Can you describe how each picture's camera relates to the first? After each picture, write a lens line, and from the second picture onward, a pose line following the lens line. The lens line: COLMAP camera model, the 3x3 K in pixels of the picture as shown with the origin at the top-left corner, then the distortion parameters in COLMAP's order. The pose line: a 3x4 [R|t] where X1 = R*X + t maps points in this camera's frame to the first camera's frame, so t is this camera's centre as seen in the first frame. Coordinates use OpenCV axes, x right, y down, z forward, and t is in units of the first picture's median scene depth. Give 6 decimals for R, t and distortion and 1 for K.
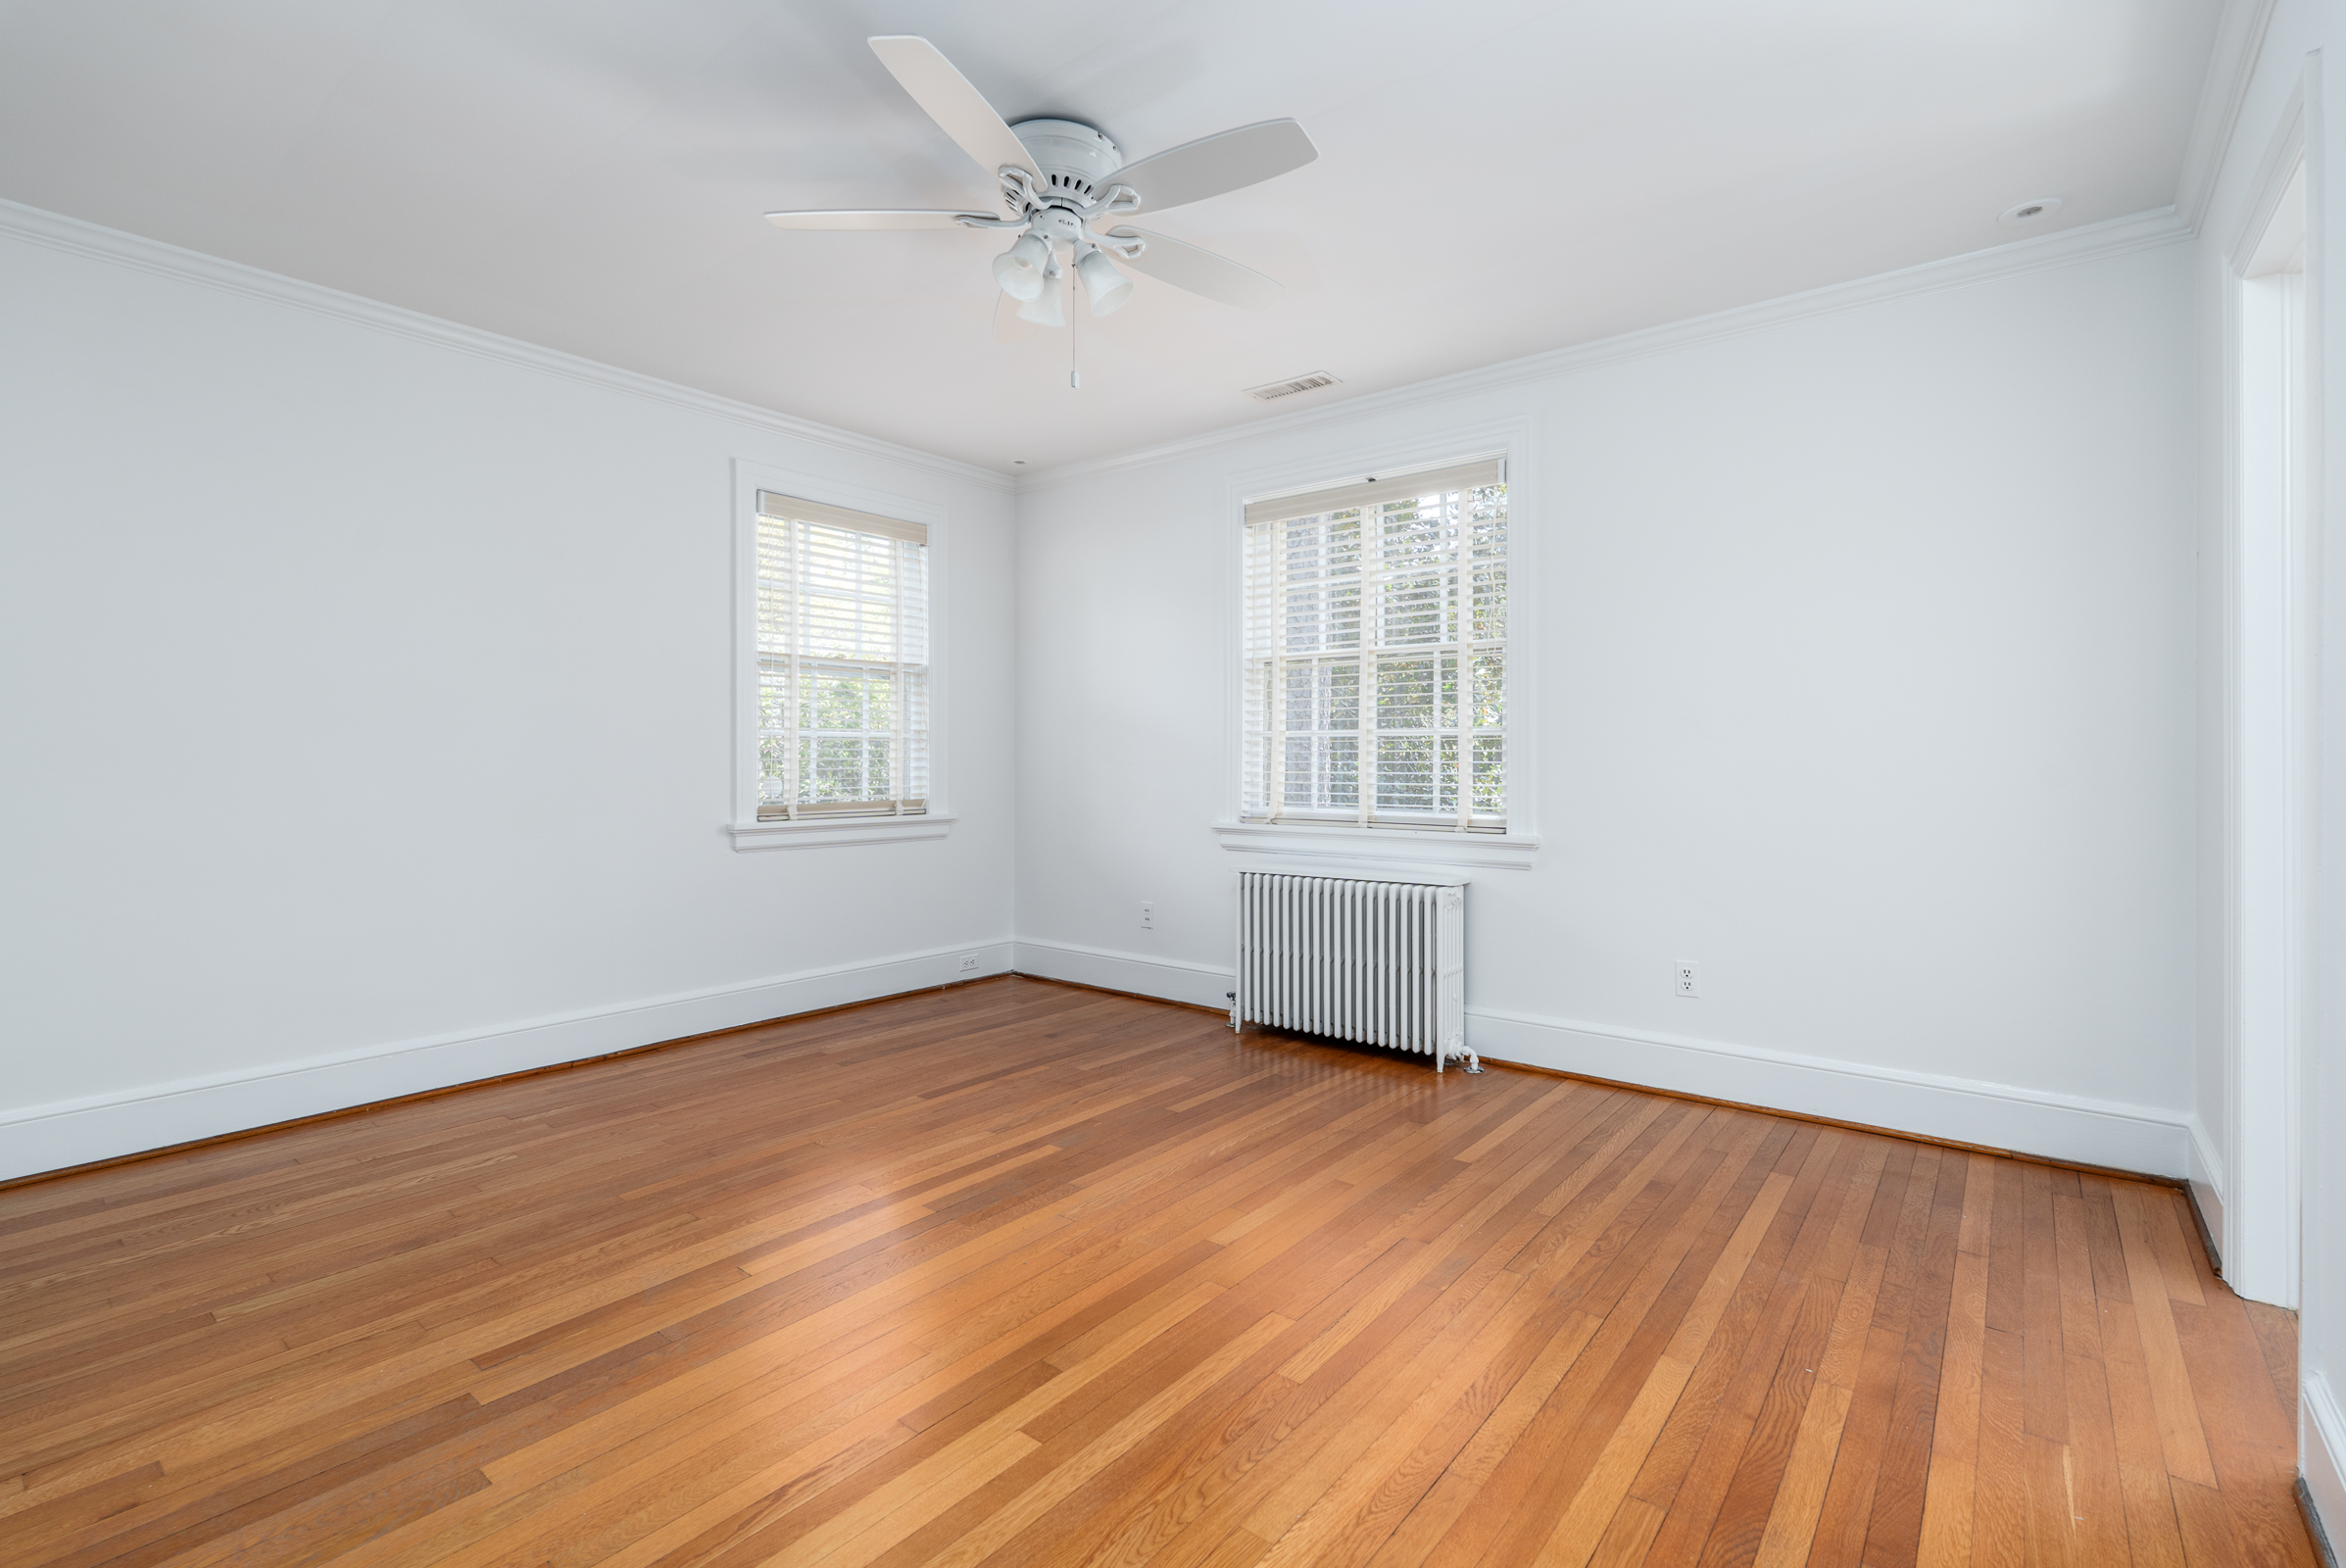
lens RADIAL K [[1051.0, 0, 1165.1], [0, 1051.0, 788.8], [0, 0, 1]] dist [-0.002193, -0.000199]
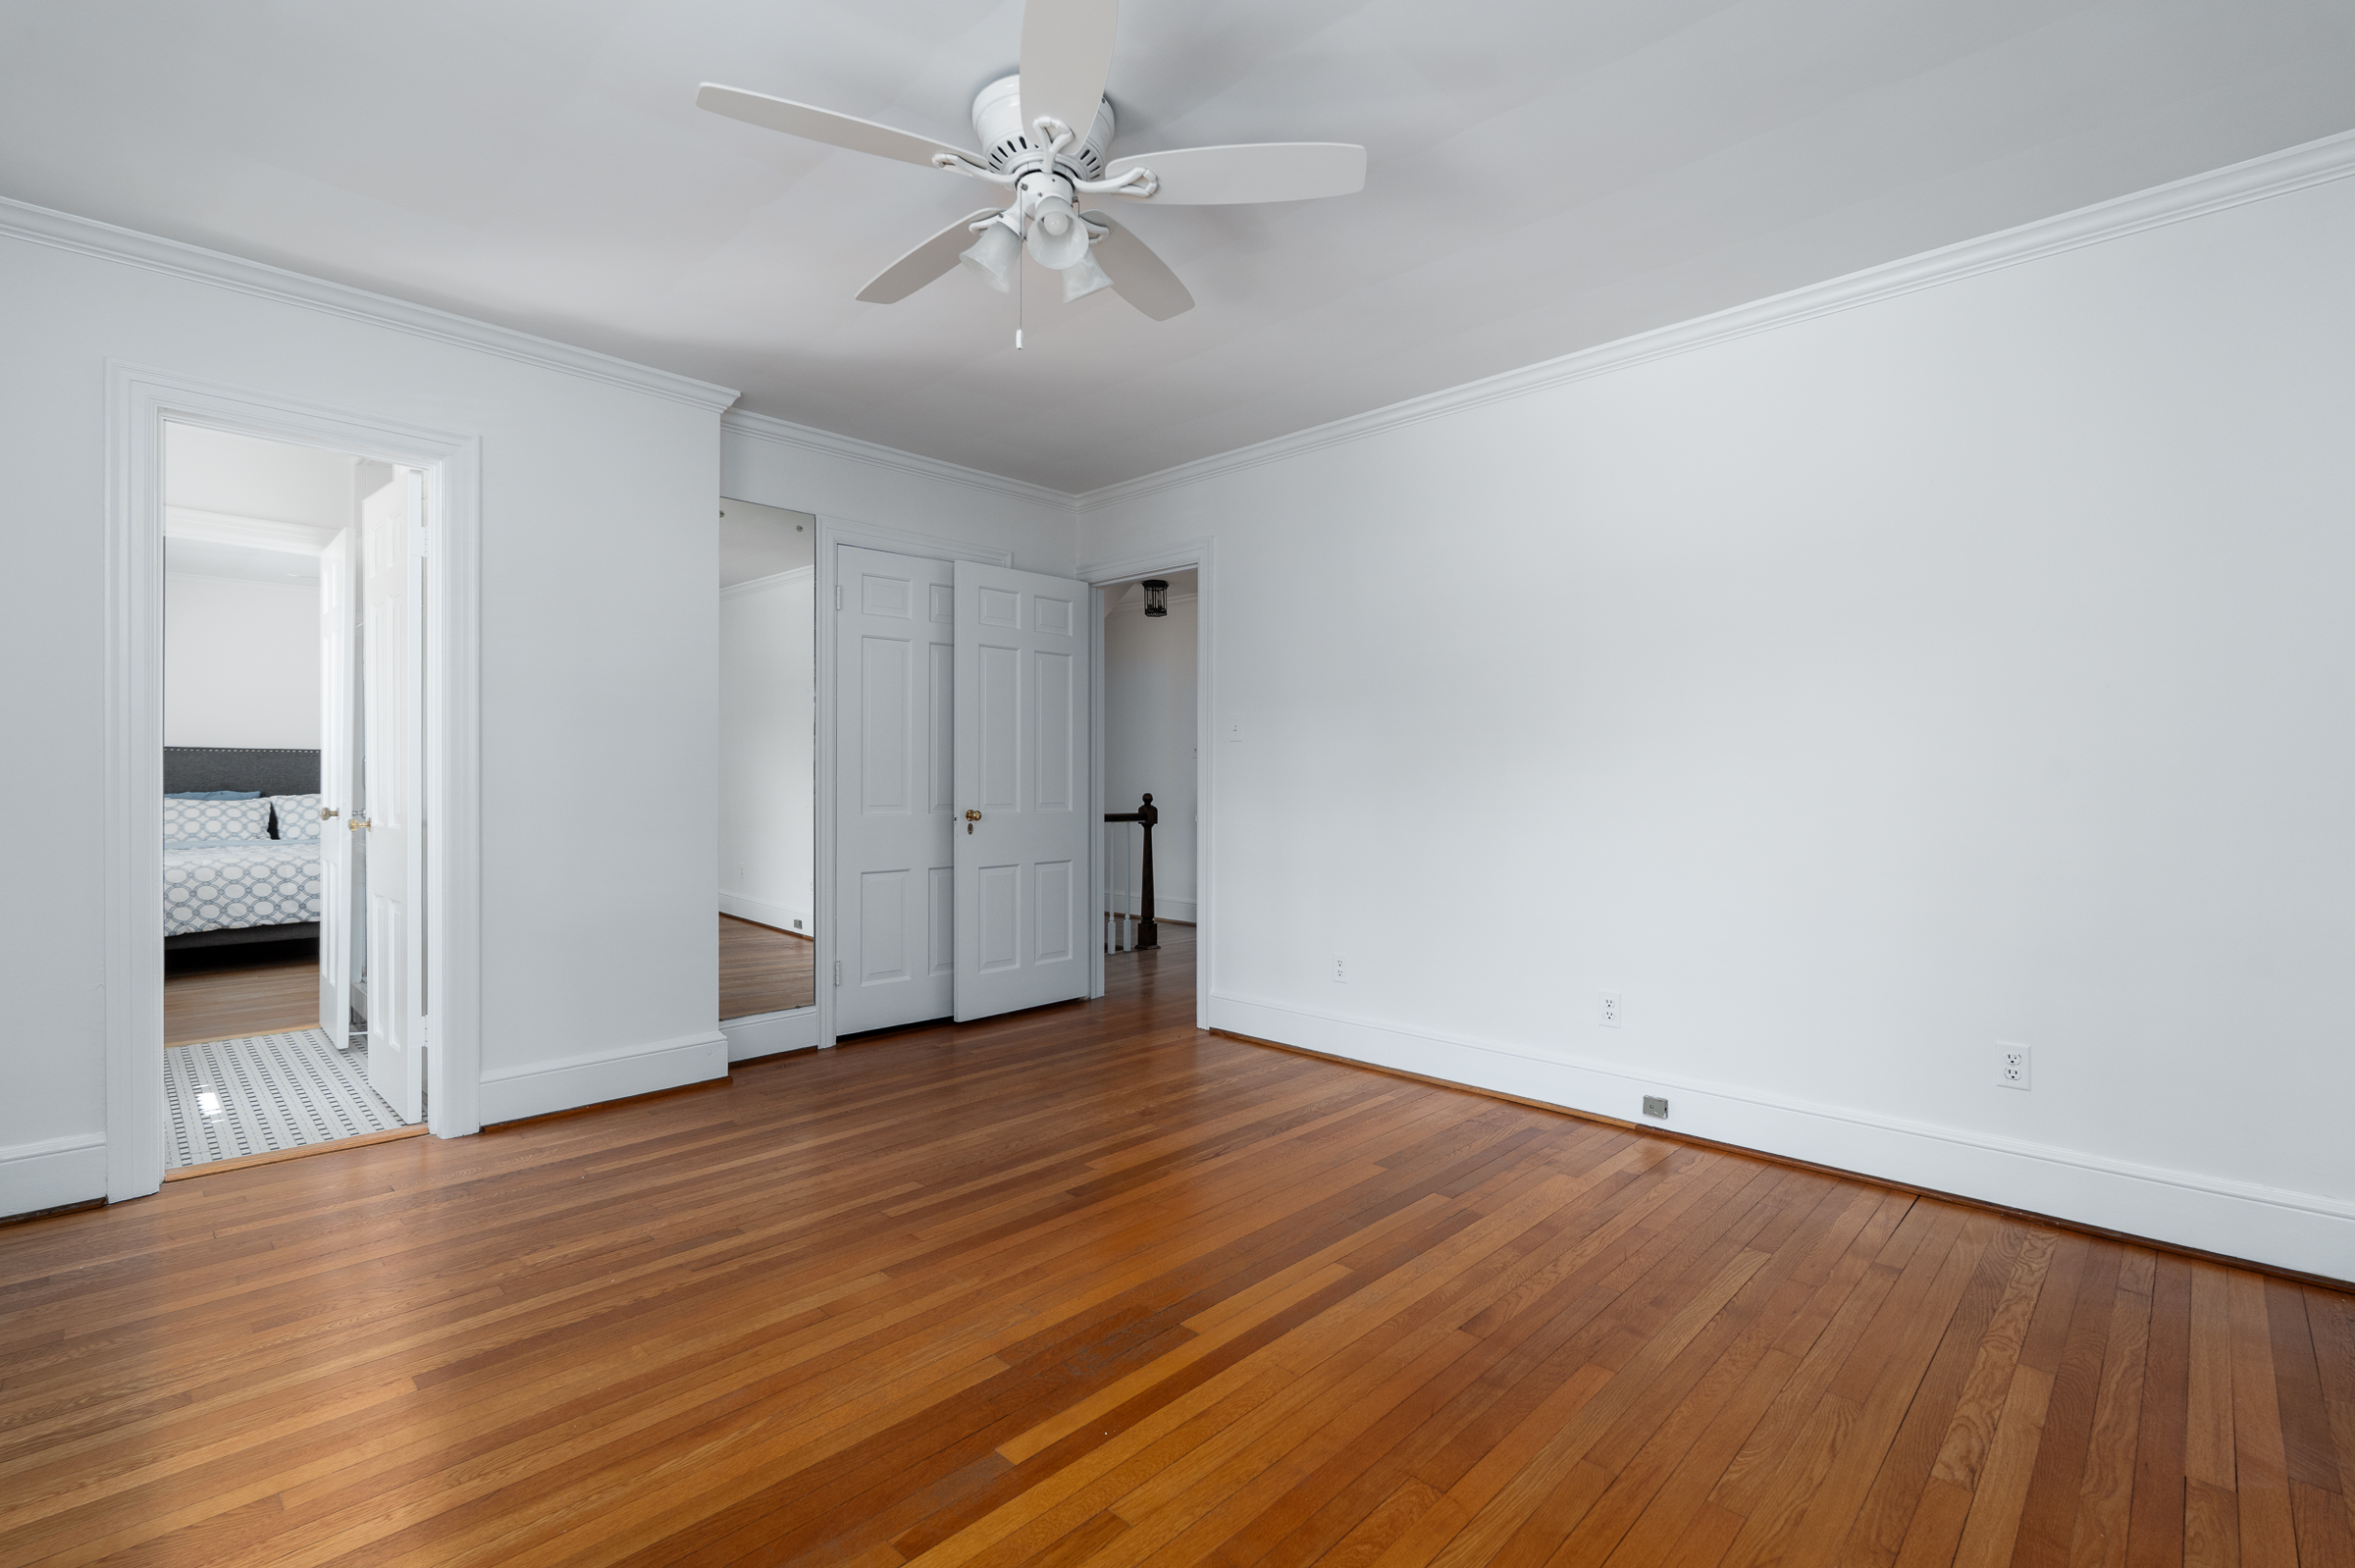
lens RADIAL K [[1047.3, 0, 1178.6], [0, 1047.3, 773.5], [0, 0, 1]] dist [-0.000983, -0.000074]
pose [[-0.995530, -0.003264, 0.094390, -0.323209], [-0.001470, 0.999817, 0.019068, -0.053539], [-0.094435, 0.018844, -0.995353, 1.999967]]
